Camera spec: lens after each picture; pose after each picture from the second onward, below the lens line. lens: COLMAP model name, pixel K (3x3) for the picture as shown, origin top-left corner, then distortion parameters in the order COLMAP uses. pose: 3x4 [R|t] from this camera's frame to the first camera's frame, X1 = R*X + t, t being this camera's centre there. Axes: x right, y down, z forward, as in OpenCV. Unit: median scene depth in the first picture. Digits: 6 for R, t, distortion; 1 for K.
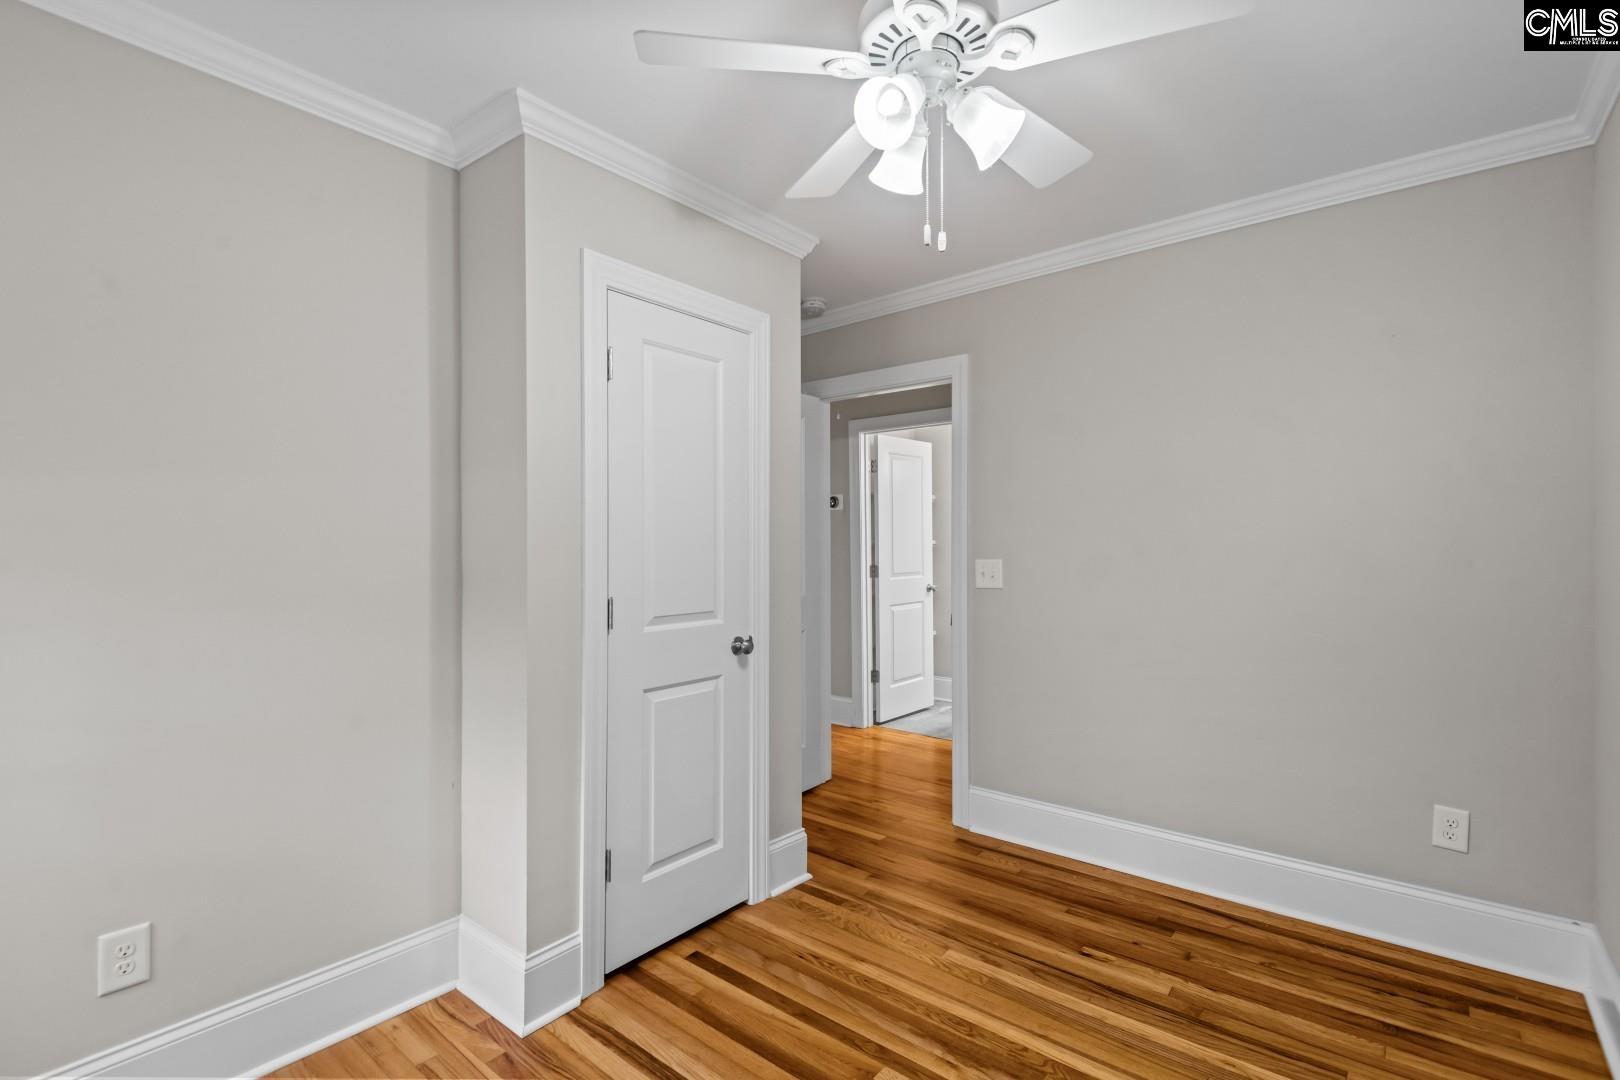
lens RADIAL K [[758.7, 0, 820.4], [0, 758.7, 546.6], [0, 0, 1]] dist [0.024657, -0.012501]
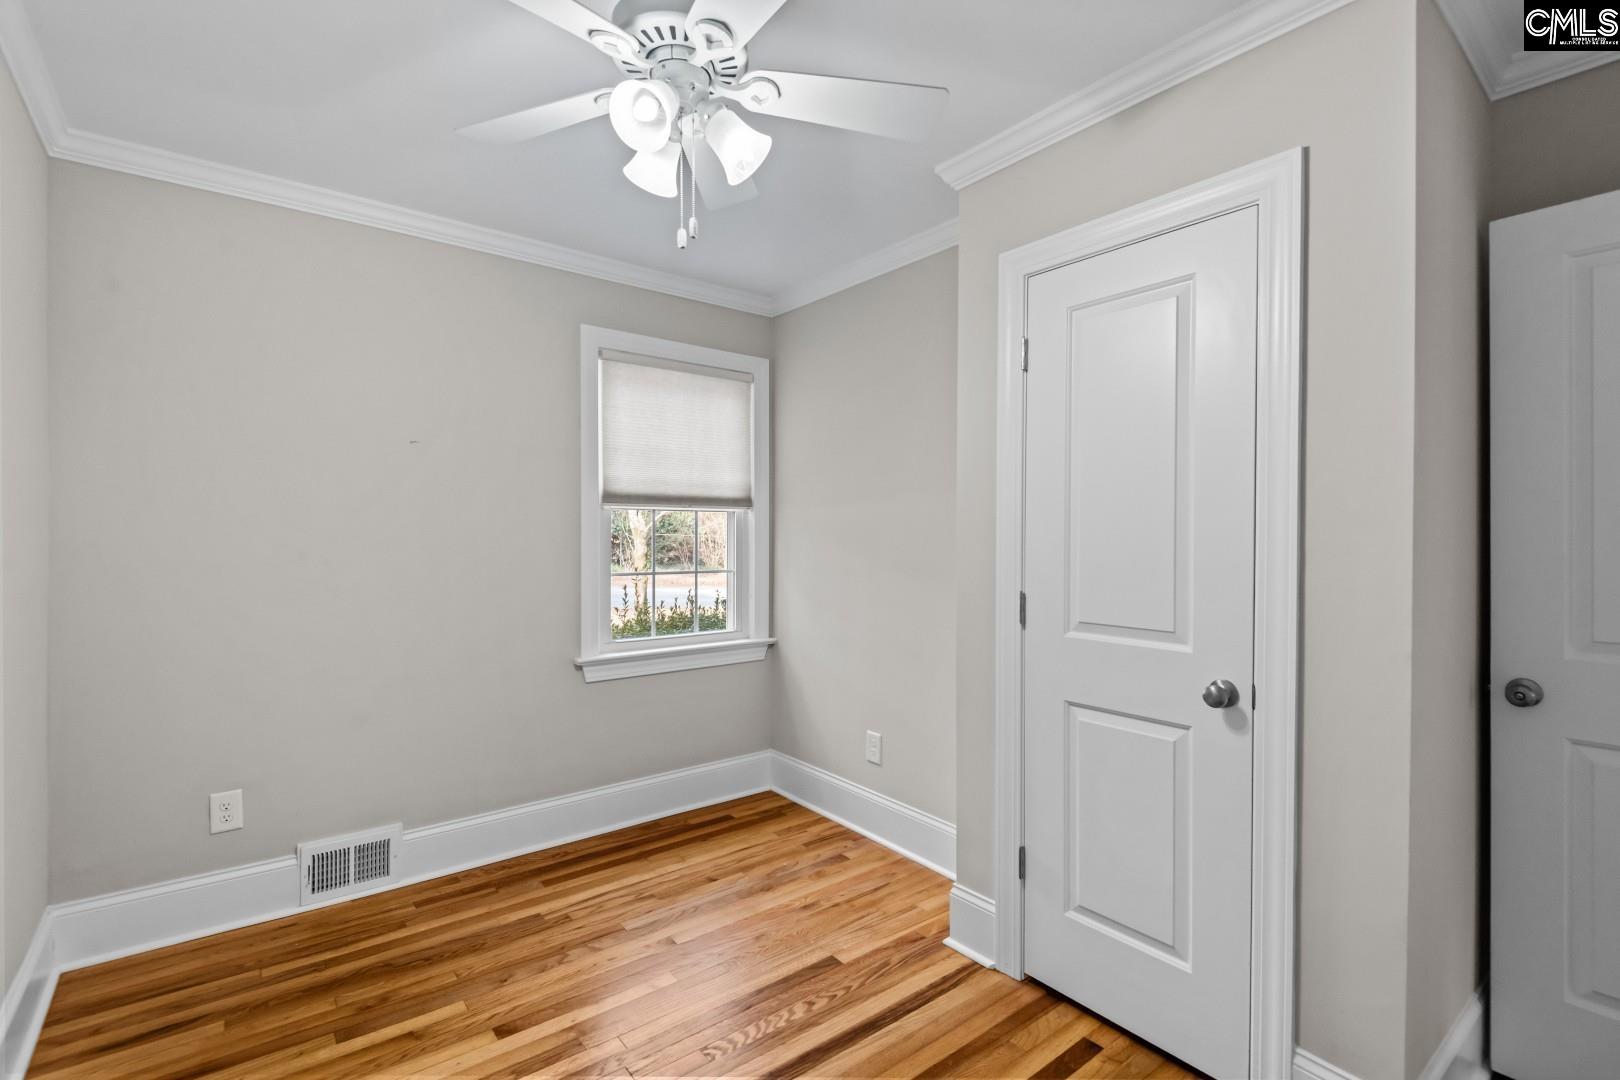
lens RADIAL K [[758.7, 0, 800.6], [0, 758.7, 537.8], [0, 0, 1]] dist [0.024657, -0.012501]
pose [[-0.252823, 0.008274, -0.967477, 0.716577], [-0.003348, 0.999950, 0.009427, -0.011567], [0.967507, 0.005622, -0.252783, 0.926842]]
